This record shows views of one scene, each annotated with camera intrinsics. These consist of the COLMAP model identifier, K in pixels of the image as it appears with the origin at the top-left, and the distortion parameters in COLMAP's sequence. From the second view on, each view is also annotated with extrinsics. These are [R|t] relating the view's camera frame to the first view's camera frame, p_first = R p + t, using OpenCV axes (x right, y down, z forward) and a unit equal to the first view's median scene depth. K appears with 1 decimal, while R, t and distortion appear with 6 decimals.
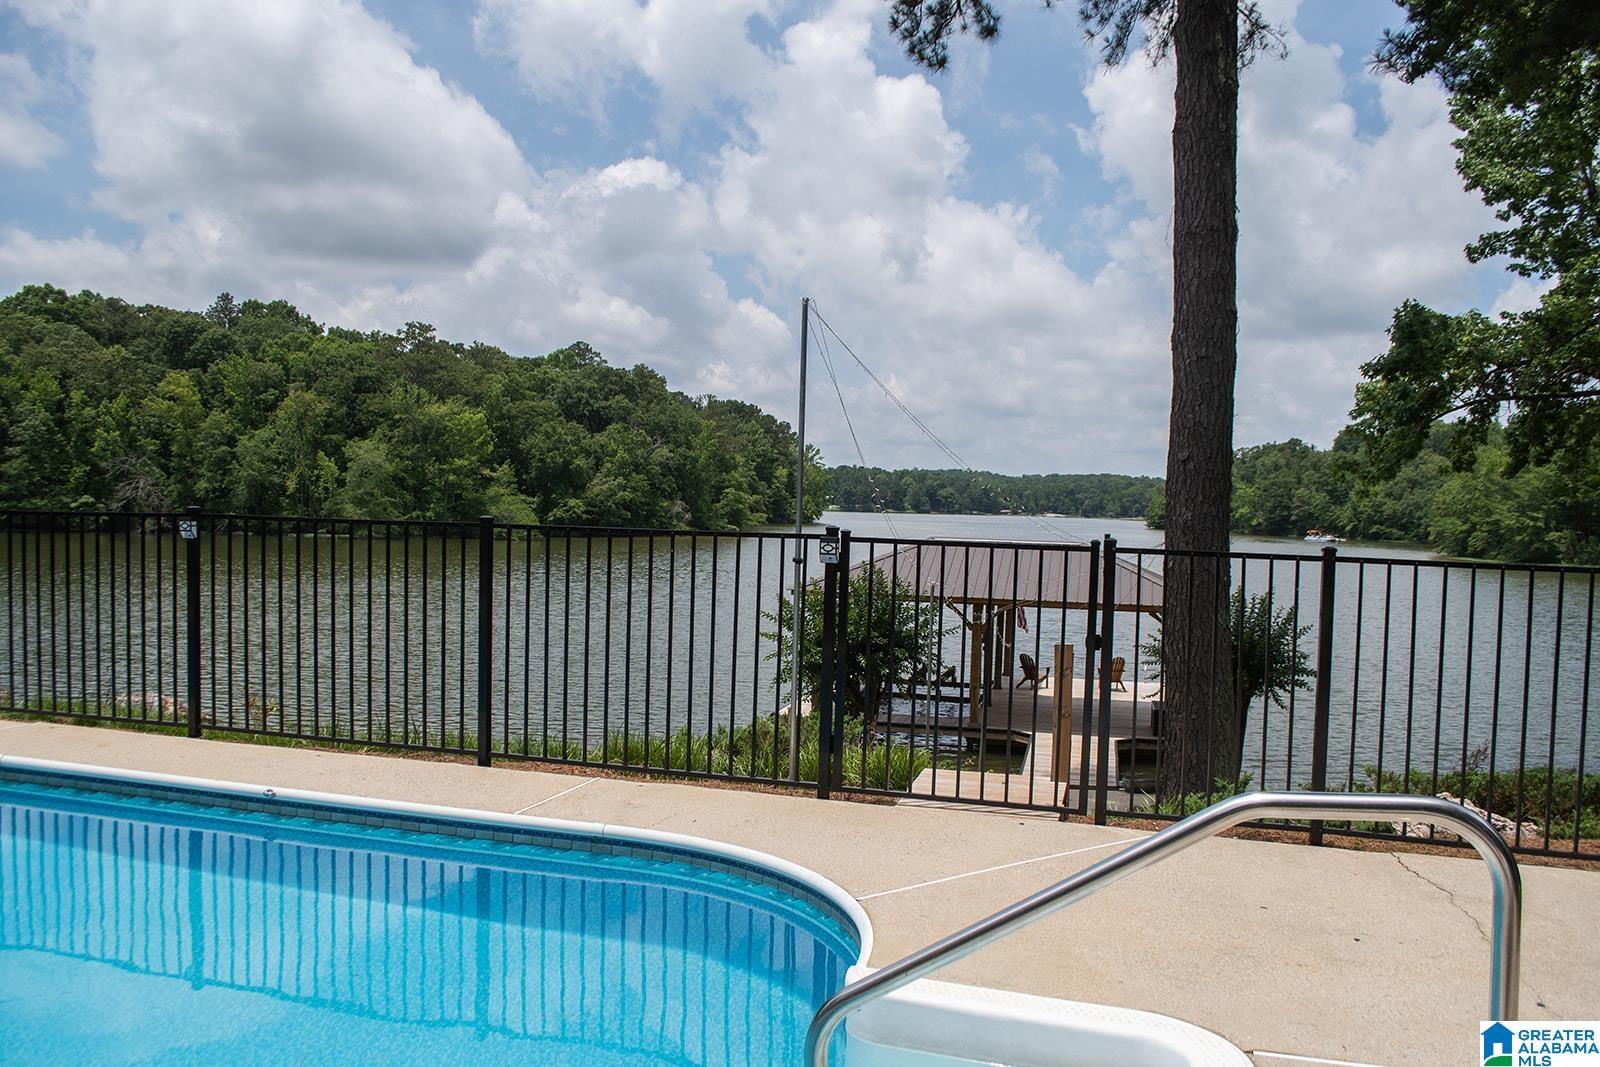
lens RADIAL K [[1263.5, 0, 790.9], [0, 1263.5, 563.5], [0, 0, 1]] dist [-0.087503, 0.010489]
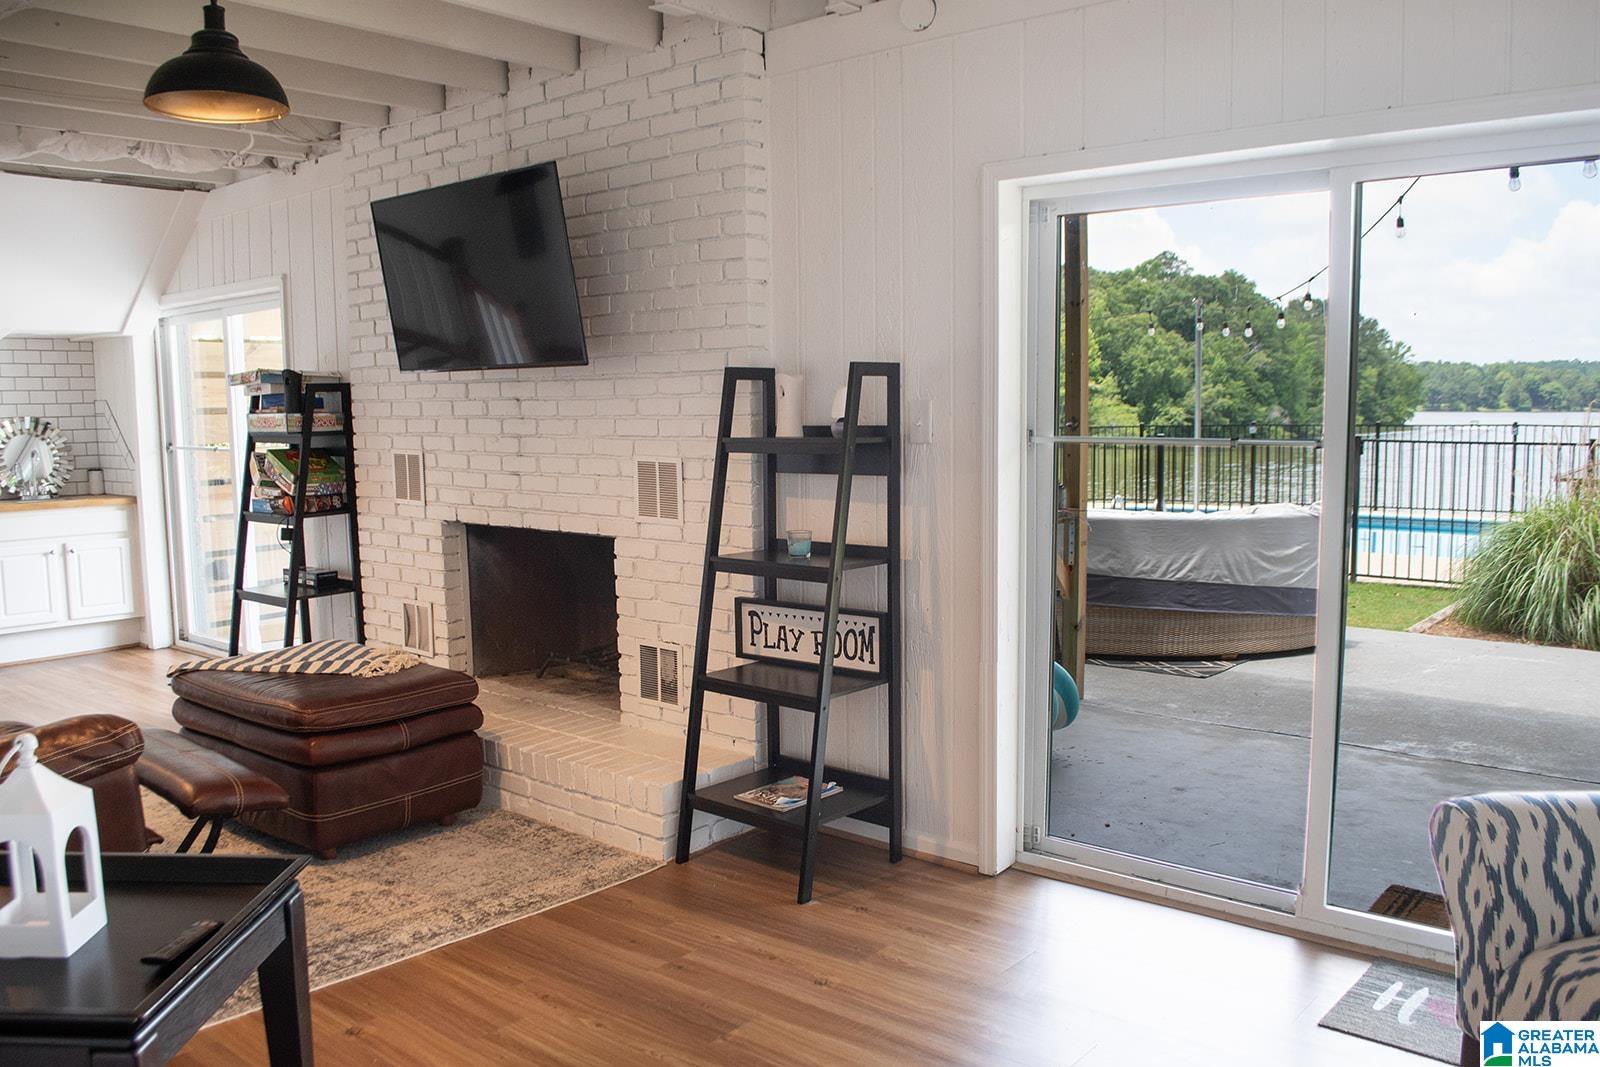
lens RADIAL K [[1263.5, 0, 780.4], [0, 1263.5, 552.3], [0, 0, 1]] dist [-0.087503, 0.010489]
pose [[0.906459, 0.010262, -0.422169, -0.029438], [0.016205, 0.998123, 0.059056, 0.001797], [0.421983, -0.060373, 0.904592, -0.069491]]
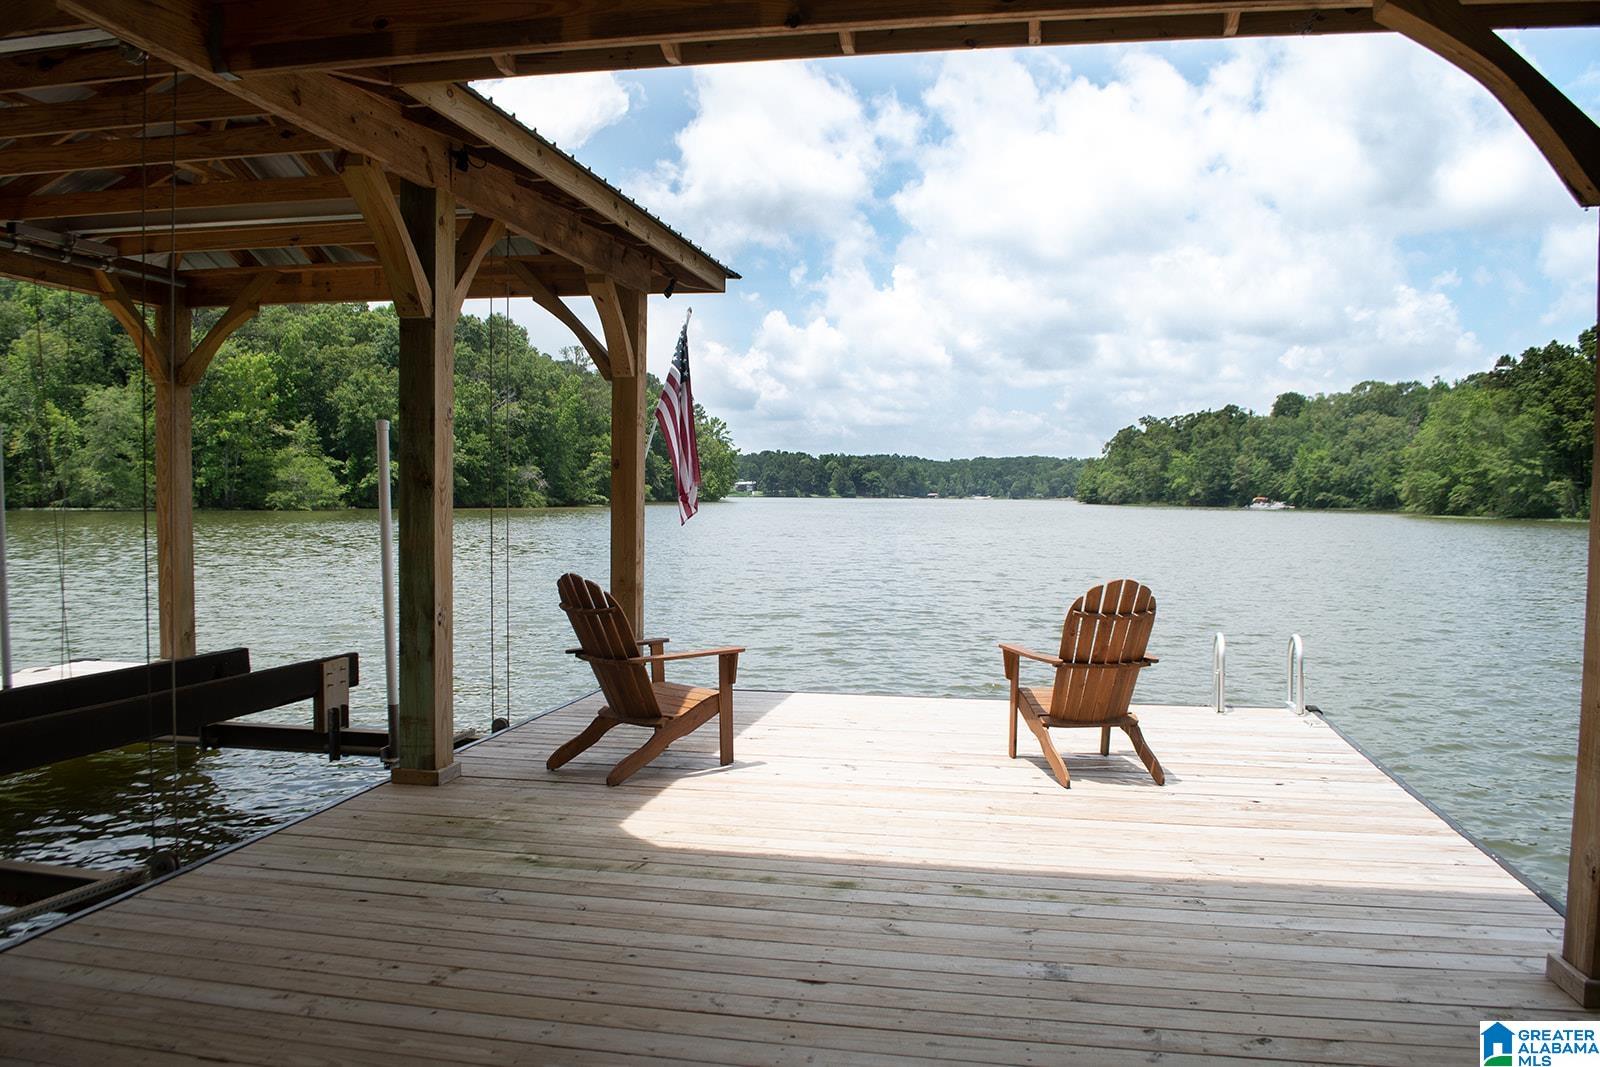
lens RADIAL K [[1263.5, 0, 788.8], [0, 1263.5, 577.0], [0, 0, 1]] dist [-0.087503, 0.010489]
pose [[0.998425, -0.021280, 0.051909, 0.040040], [0.020334, 0.999618, 0.018697, 0.013357], [-0.052287, -0.017612, 0.998477, 0.159821]]
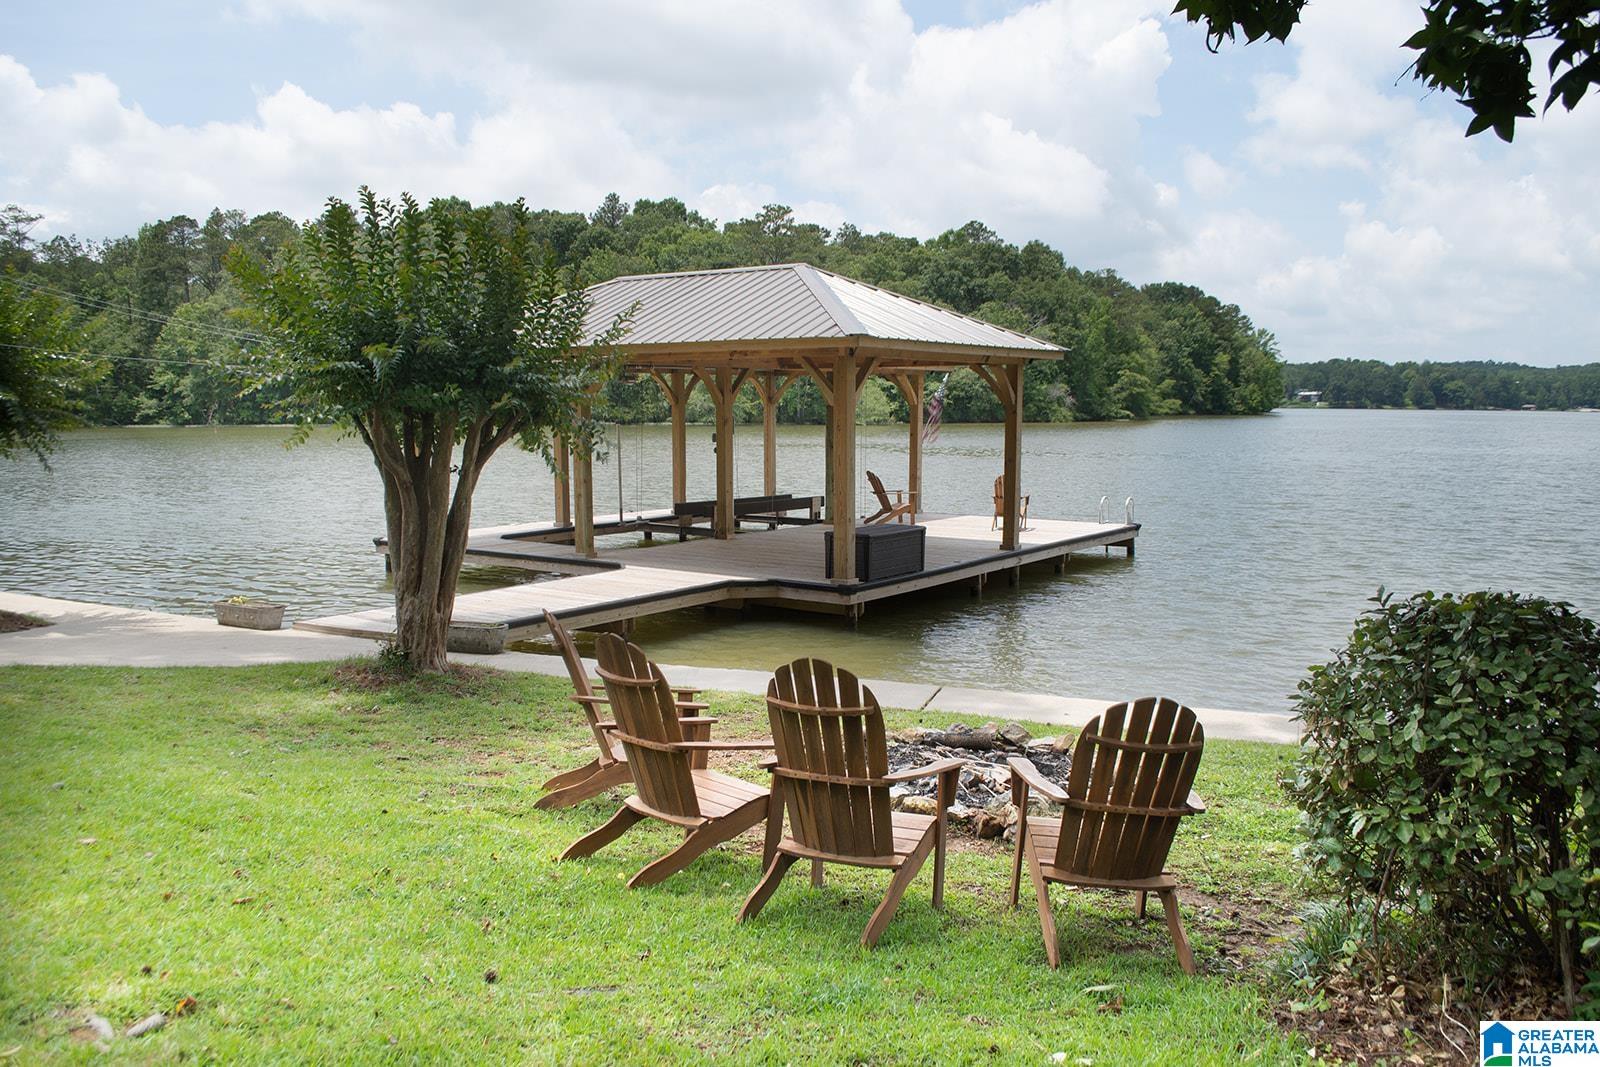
lens RADIAL K [[1263.5, 0, 784.0], [0, 1263.5, 558.5], [0, 0, 1]] dist [-0.087503, 0.010489]
pose [[0.926709, 0.020209, -0.375237, 0.075609], [0.006321, 0.997573, 0.069335, 0.013695], [0.375727, -0.066625, 0.924332, 0.072985]]
